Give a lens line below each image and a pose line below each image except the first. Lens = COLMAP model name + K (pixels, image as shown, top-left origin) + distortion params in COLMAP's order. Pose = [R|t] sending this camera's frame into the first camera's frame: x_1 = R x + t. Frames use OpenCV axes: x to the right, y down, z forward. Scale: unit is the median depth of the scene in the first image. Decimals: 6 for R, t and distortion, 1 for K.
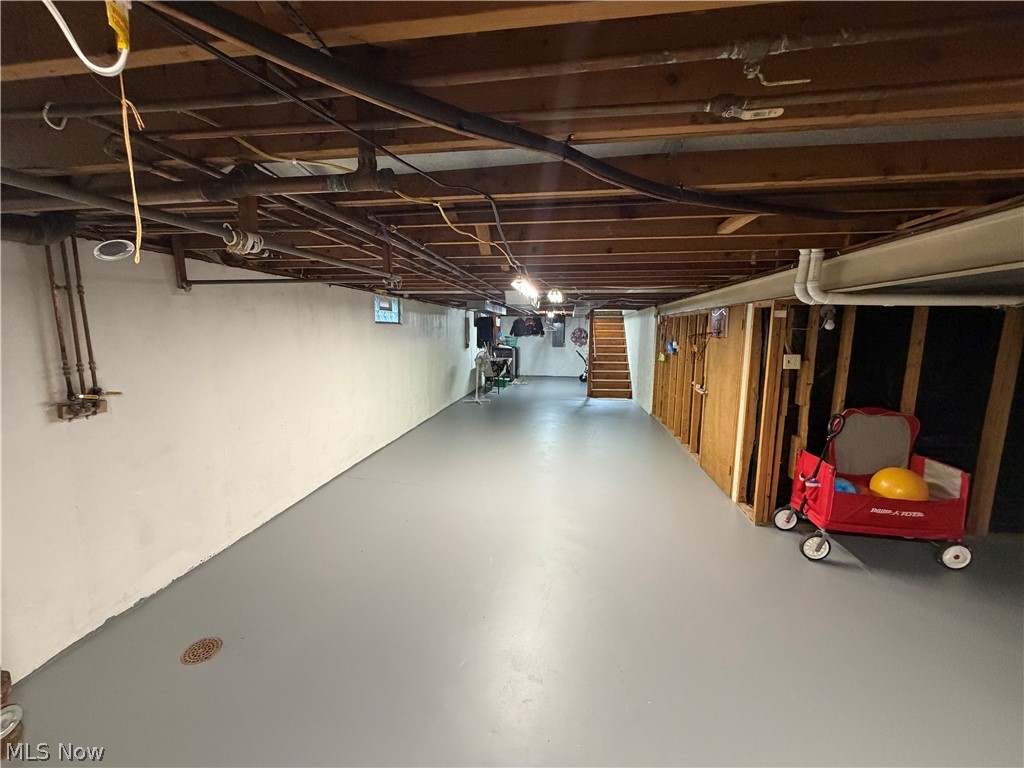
lens RADIAL K [[408.0, 0, 505.7], [0, 408.0, 384.7], [0, 0, 1]] dist [-0.000188, -0.000004]
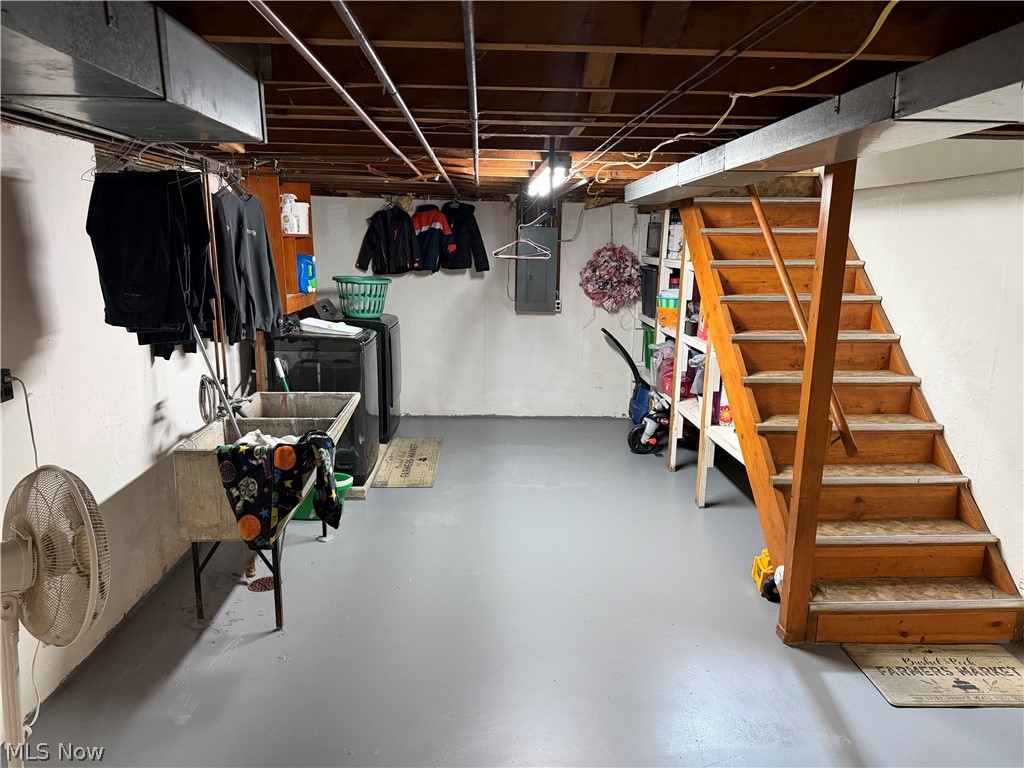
lens RADIAL K [[695.0, 0, 515.8], [0, 695.0, 391.3], [0, 0, 1]] dist [0.008764, 0.000418]
pose [[0.980401, -0.031512, 0.194478, 0.021047], [0.016332, 0.996727, 0.079171, -0.078428], [-0.196337, -0.074444, 0.977707, 0.540772]]
